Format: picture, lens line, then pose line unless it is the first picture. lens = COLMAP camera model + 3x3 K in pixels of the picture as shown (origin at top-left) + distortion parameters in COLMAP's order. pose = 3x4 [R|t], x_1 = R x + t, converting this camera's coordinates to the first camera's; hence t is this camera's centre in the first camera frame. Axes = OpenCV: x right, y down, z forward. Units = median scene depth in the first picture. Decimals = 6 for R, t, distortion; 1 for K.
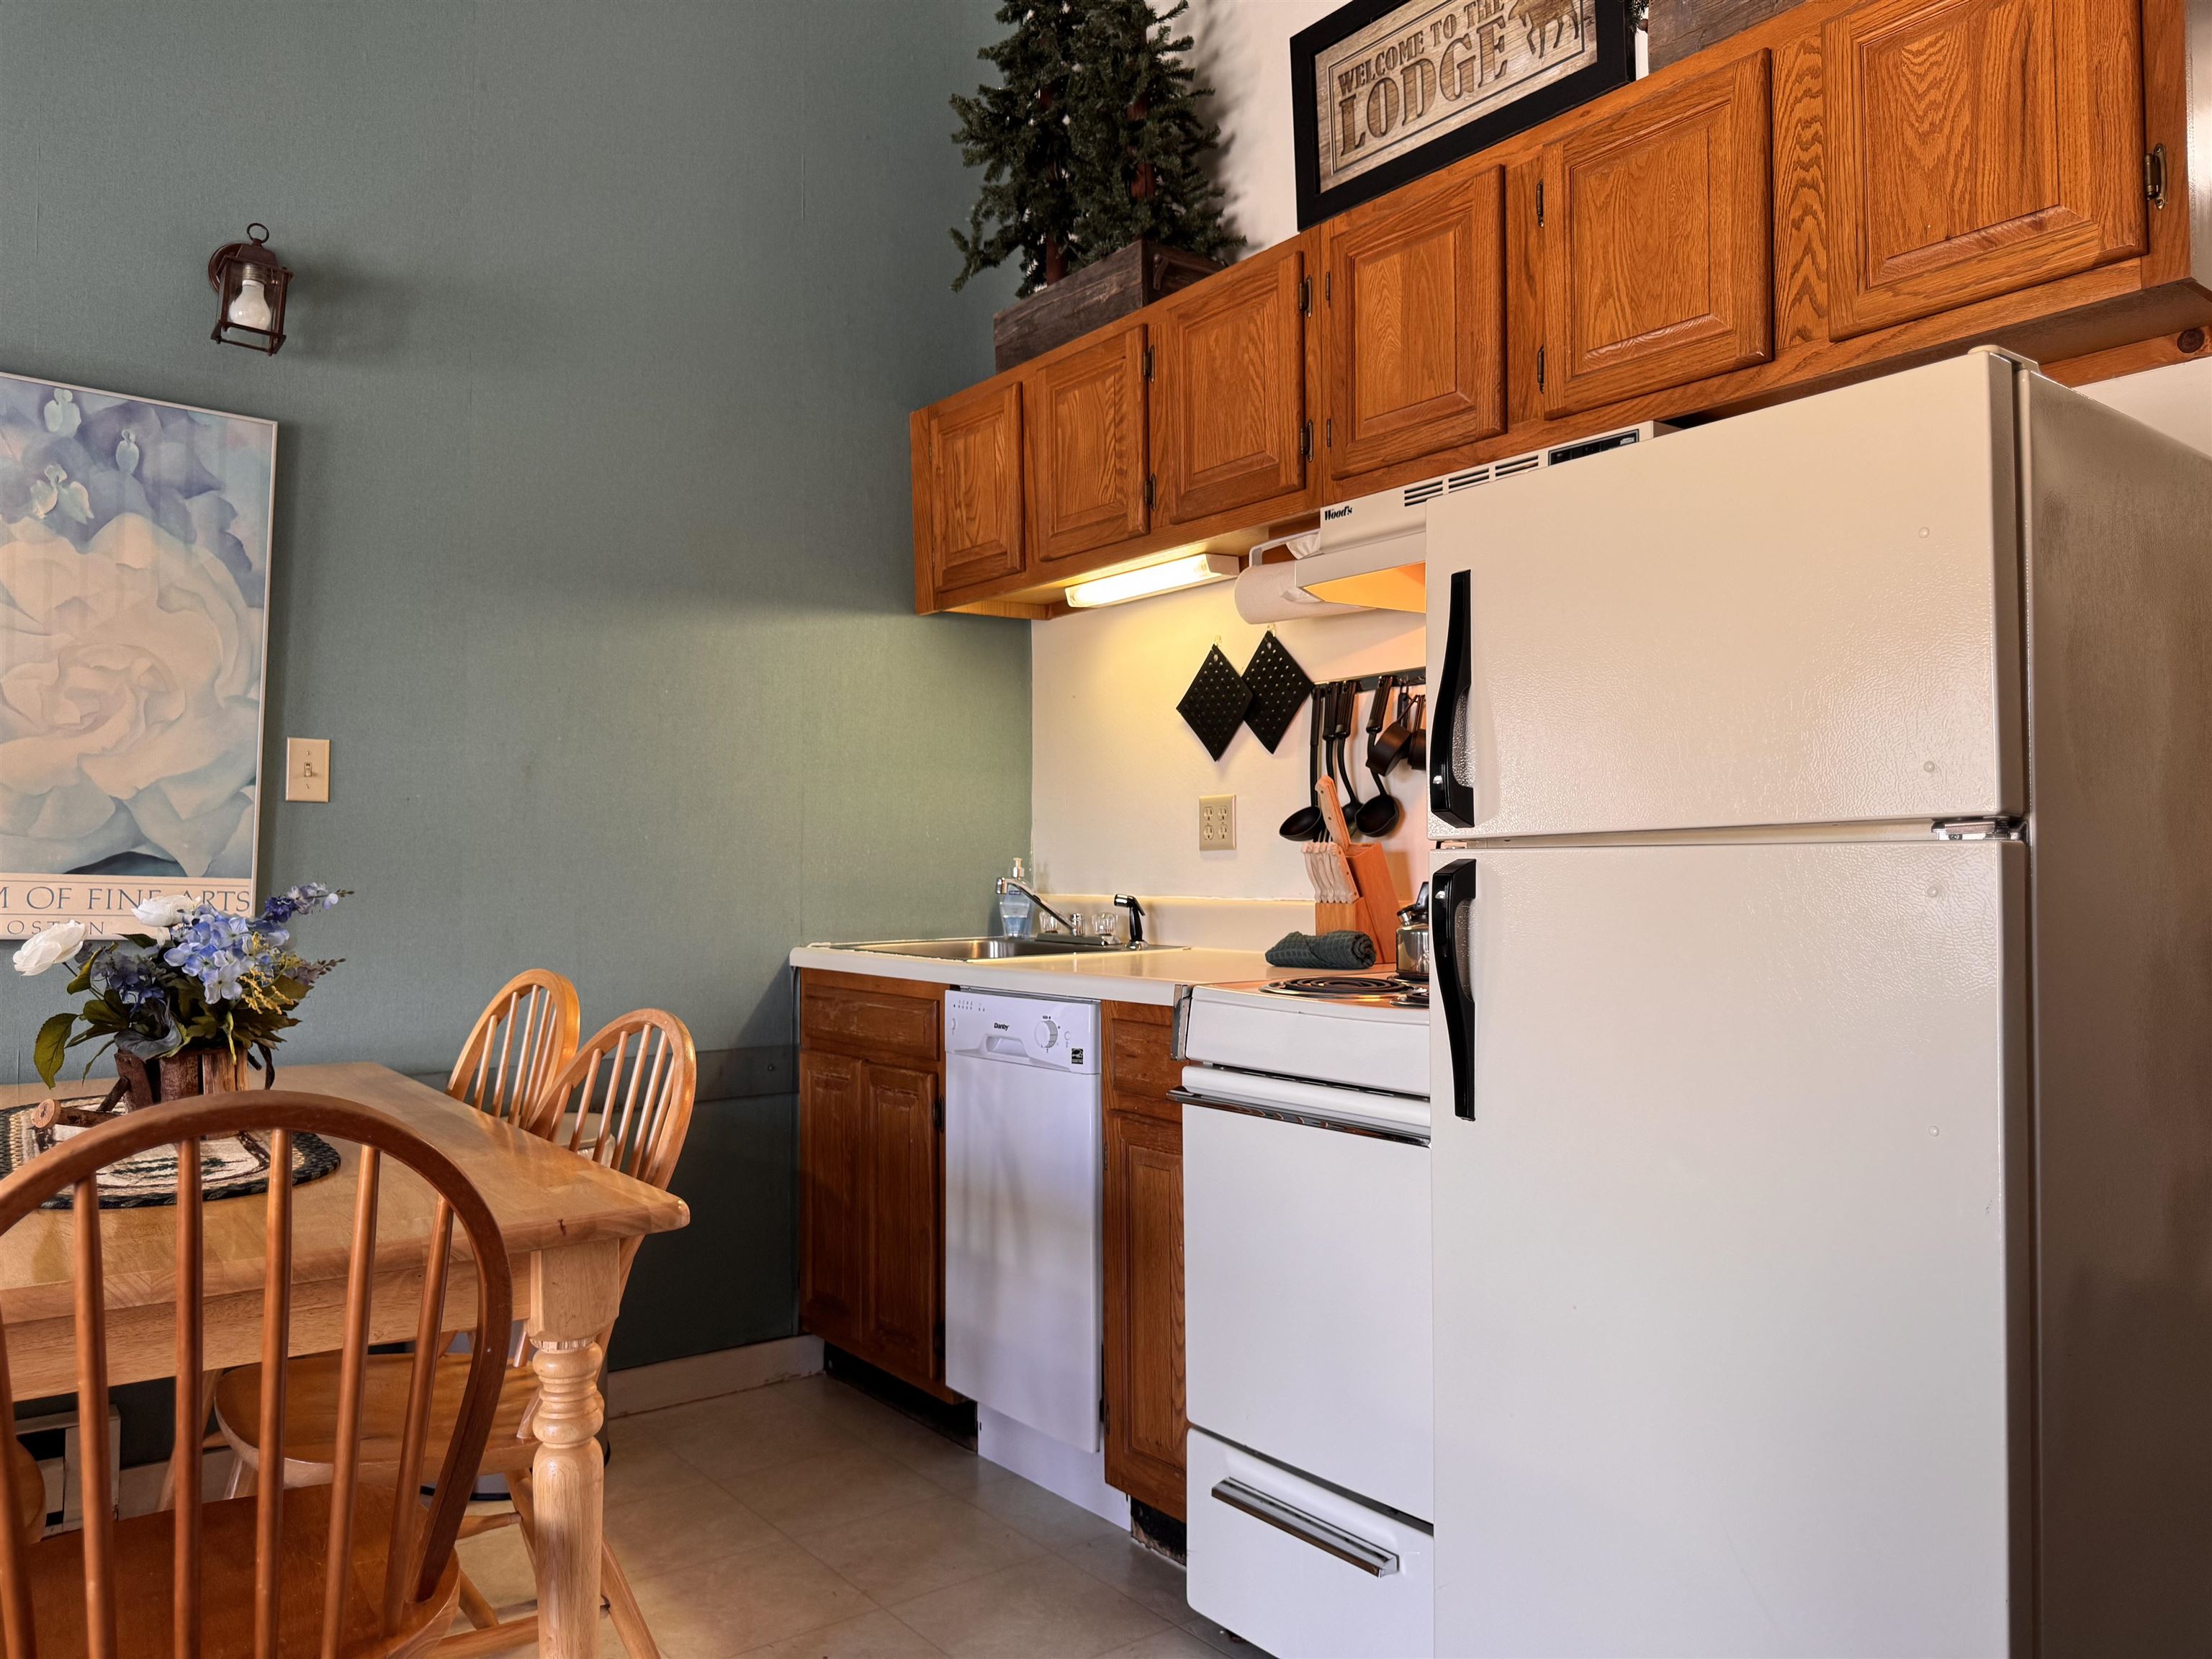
lens RADIAL K [[1568.0, 0, 1106.0], [0, 1568.0, 829.5], [0, 0, 1]] dist [0.031006, -0.037629]
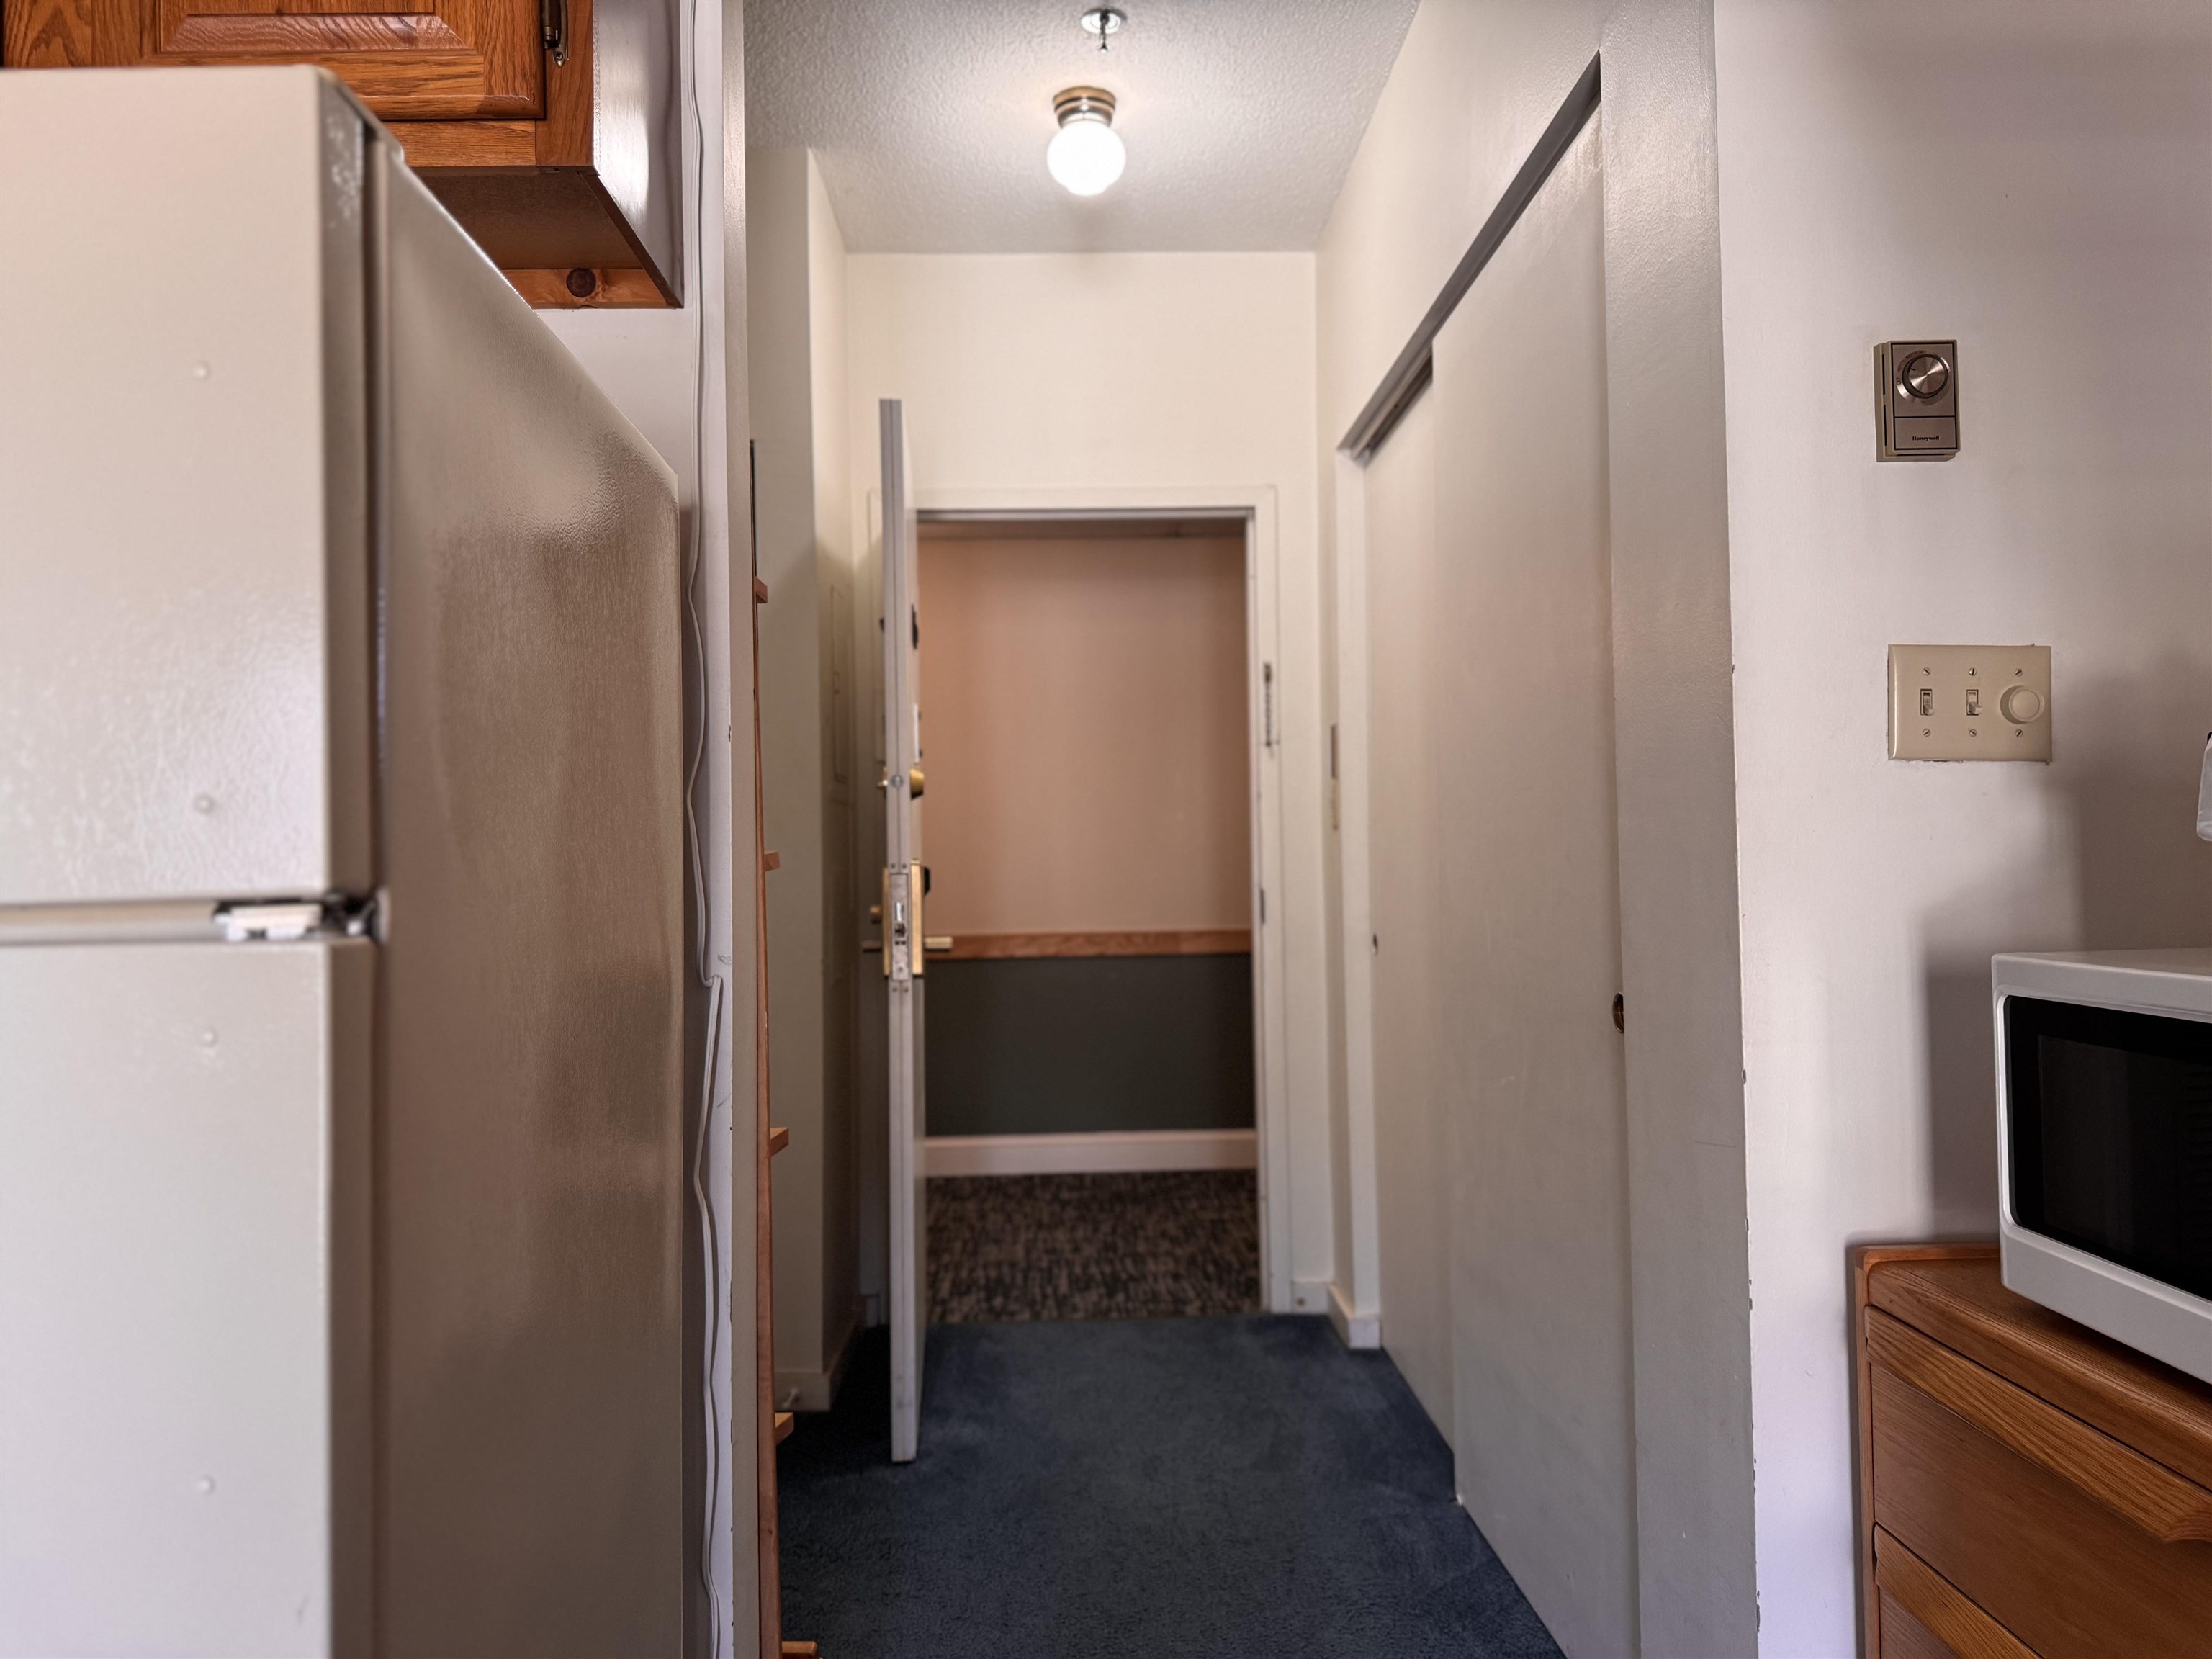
lens RADIAL K [[1568.0, 0, 1106.0], [0, 1568.0, 829.5], [0, 0, 1]] dist [0.031006, -0.037629]
pose [[0.576665, 0.015812, 0.816827, 0.138825], [-0.005490, 0.999865, -0.015480, -0.013083], [-0.816962, 0.004442, 0.576674, 0.234009]]
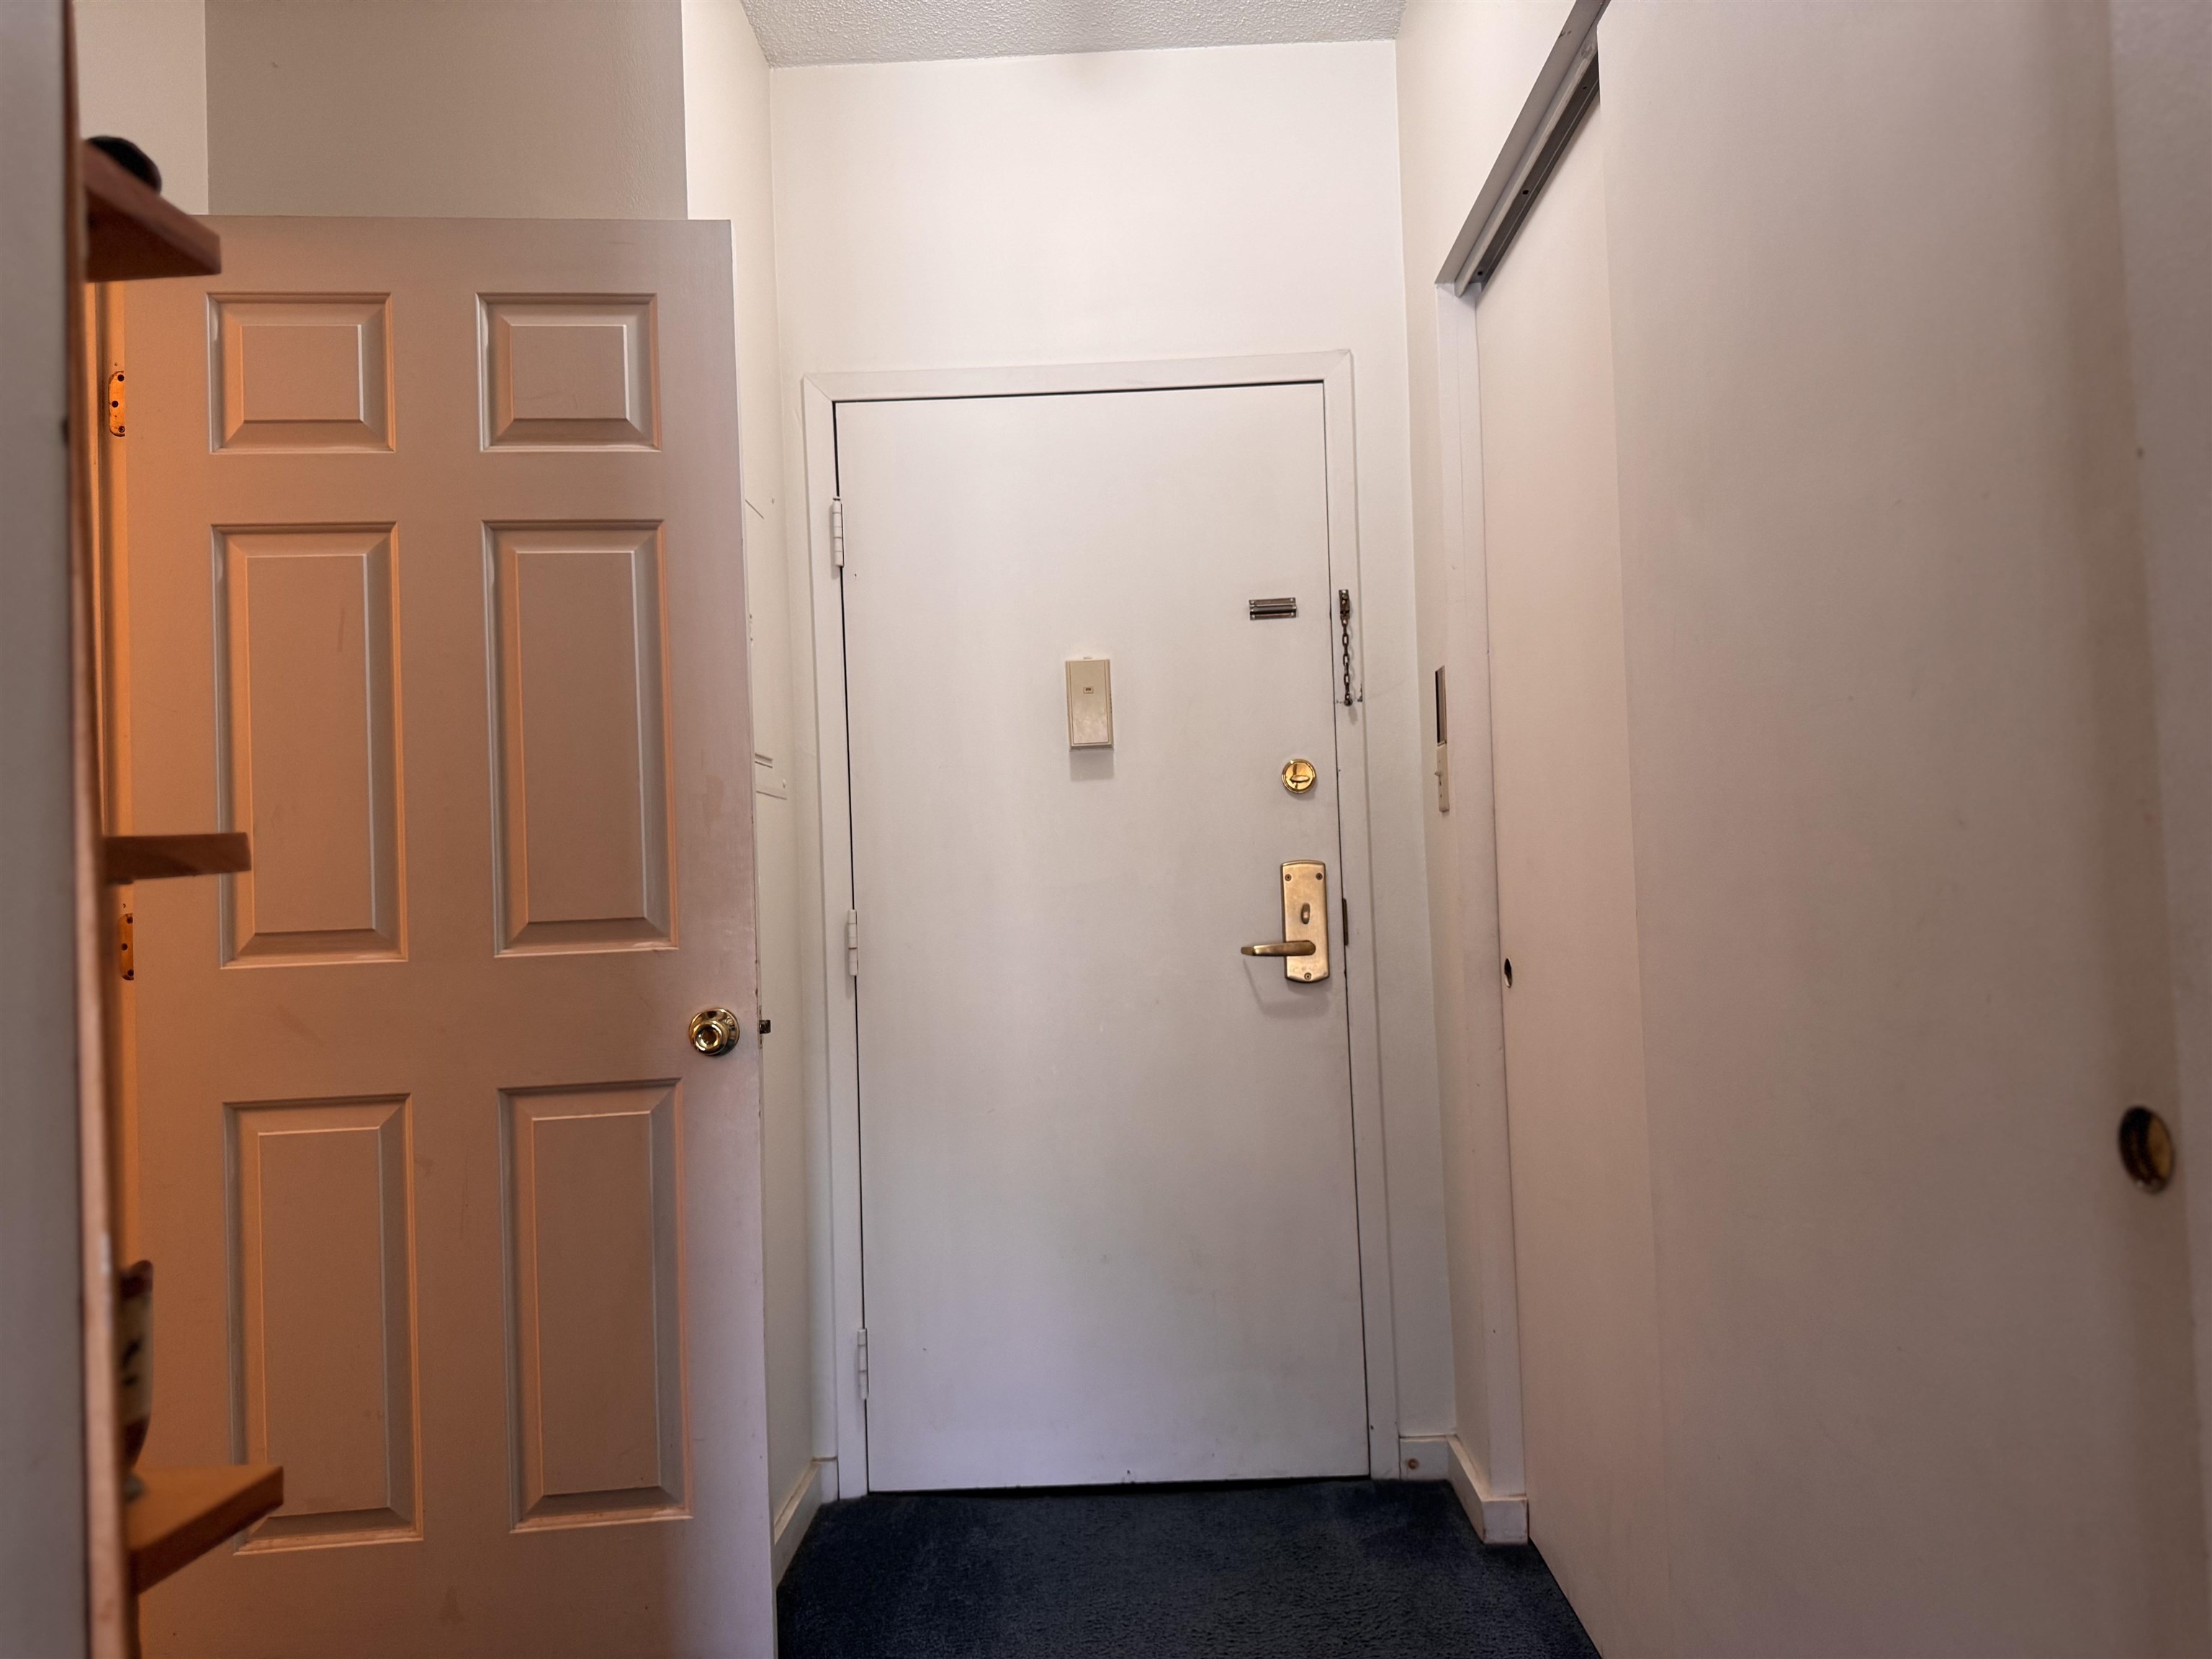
lens RADIAL K [[1568.0, 0, 1106.0], [0, 1568.0, 829.5], [0, 0, 1]] dist [0.031006, -0.037629]
pose [[0.615150, 0.012118, 0.788317, 0.528703], [0.016182, 0.999477, -0.027991, 0.000574], [-0.788244, 0.029975, 0.614633, 0.458923]]
